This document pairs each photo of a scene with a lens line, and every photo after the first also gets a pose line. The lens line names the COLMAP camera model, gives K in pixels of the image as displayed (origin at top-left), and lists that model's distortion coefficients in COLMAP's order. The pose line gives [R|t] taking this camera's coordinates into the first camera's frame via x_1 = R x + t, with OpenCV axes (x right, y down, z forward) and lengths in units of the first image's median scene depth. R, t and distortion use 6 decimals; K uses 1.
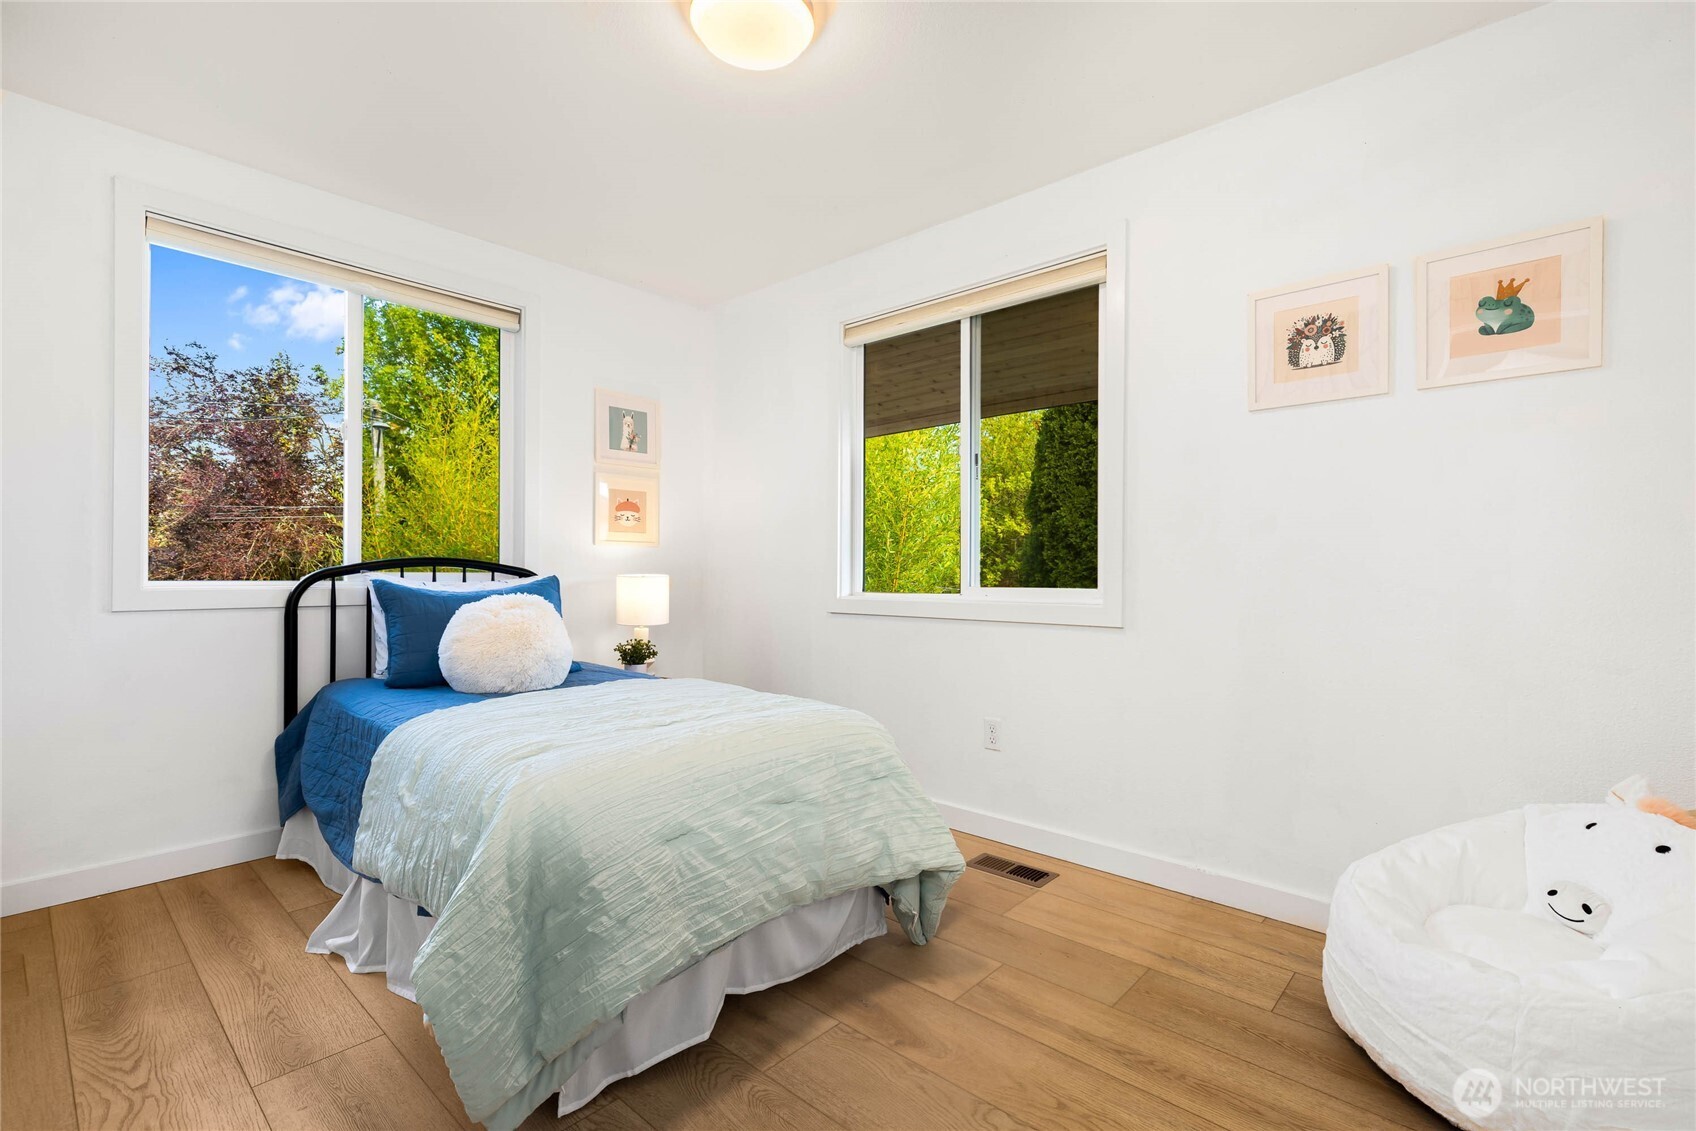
lens RADIAL K [[762.5, 0, 854.5], [0, 762.5, 572.6], [0, 0, 1]] dist [0.007308, -0.000492]
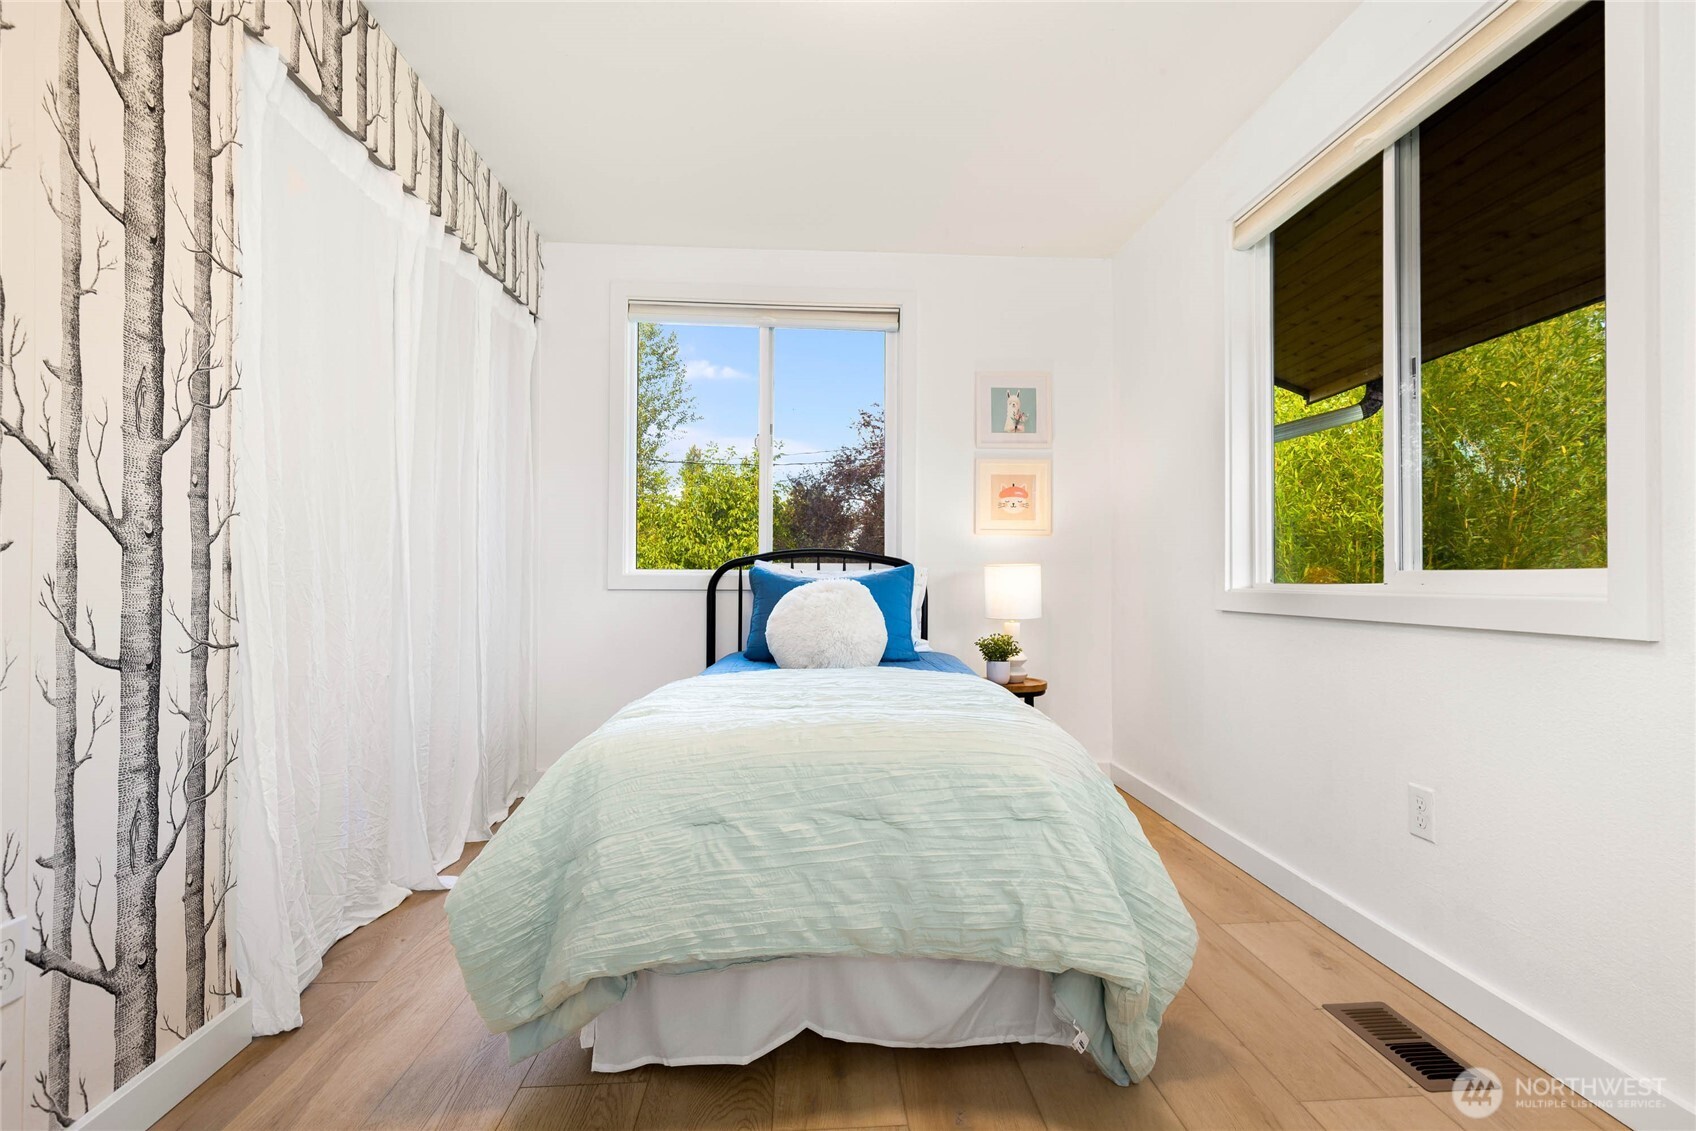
lens RADIAL K [[783.7, 0, 854.2], [0, 783.7, 569.3], [0, 0, 1]] dist [0.011221, -0.000422]
pose [[0.719750, -0.009906, -0.694163, 0.434352], [-0.001698, 0.999870, -0.016029, 0.044231], [0.694231, 0.012716, 0.719640, 0.348099]]
